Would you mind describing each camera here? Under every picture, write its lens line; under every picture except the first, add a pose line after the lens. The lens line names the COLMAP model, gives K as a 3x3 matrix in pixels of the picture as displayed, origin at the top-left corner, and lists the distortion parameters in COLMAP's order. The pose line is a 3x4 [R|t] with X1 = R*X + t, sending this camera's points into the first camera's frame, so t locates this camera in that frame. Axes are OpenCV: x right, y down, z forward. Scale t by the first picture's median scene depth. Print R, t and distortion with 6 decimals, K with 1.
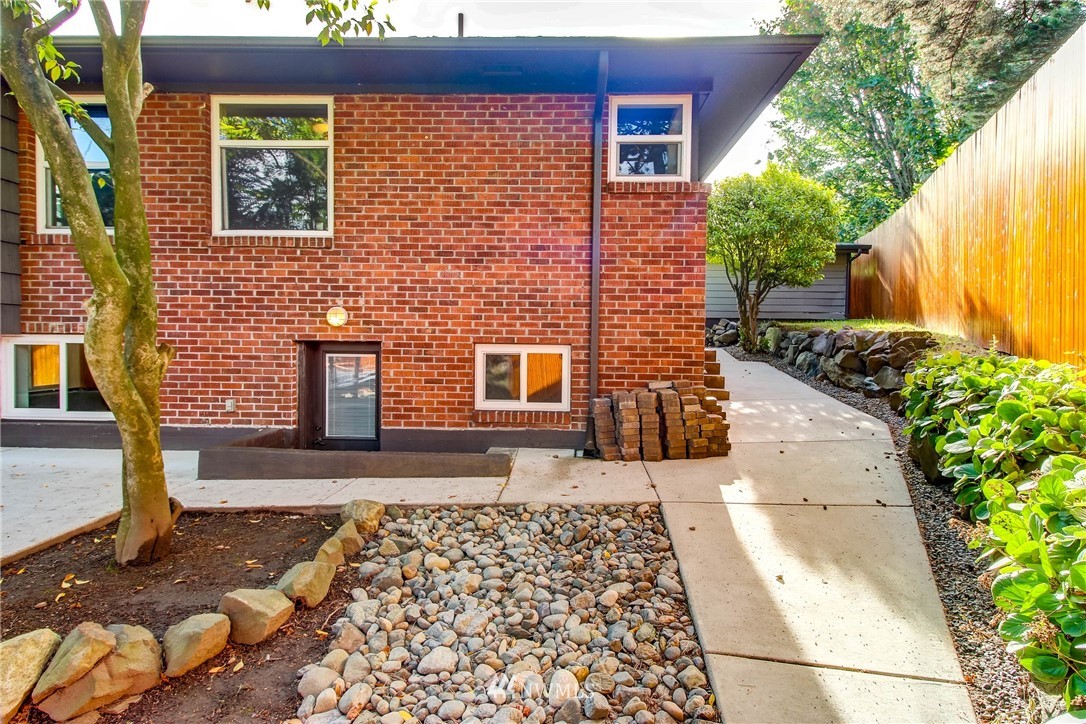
lens RADIAL K [[581.7, 0, 543.1], [0, 581.7, 356.4], [0, 0, 1]] dist [0.038935, -0.007753]
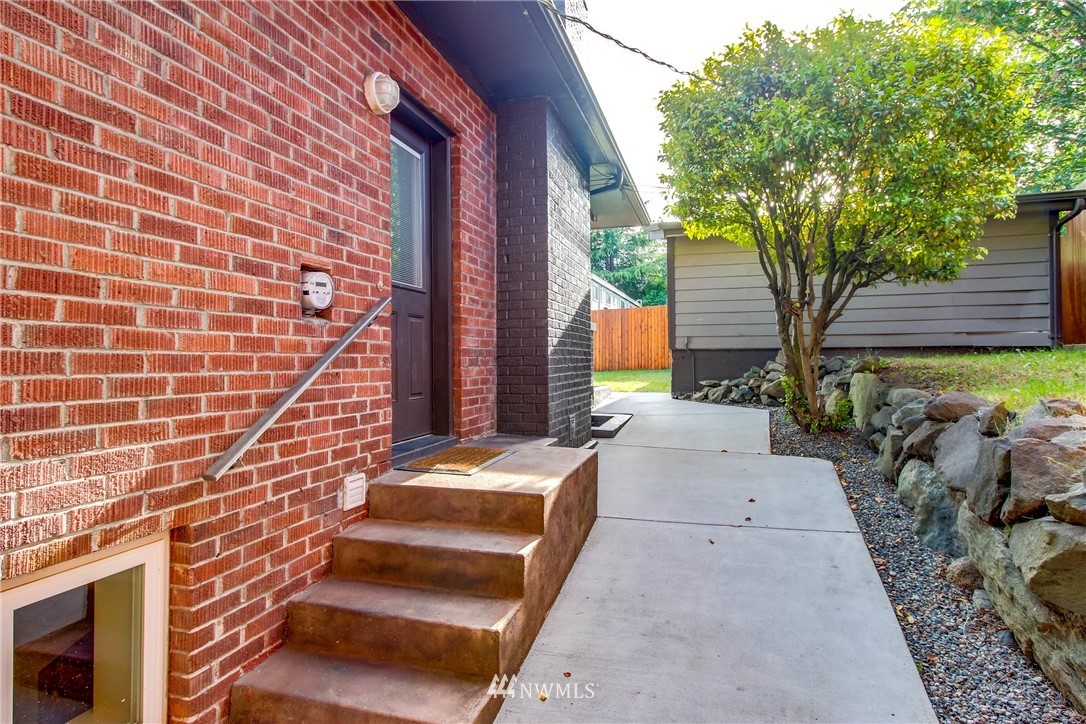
lens RADIAL K [[581.7, 0, 545.7], [0, 581.7, 361.8], [0, 0, 1]] dist [0.038935, -0.007753]
pose [[0.972942, -0.020605, -0.230127, 0.281345], [0.014386, 0.999485, -0.028669, -0.053415], [0.230599, 0.024582, 0.972738, 0.544738]]
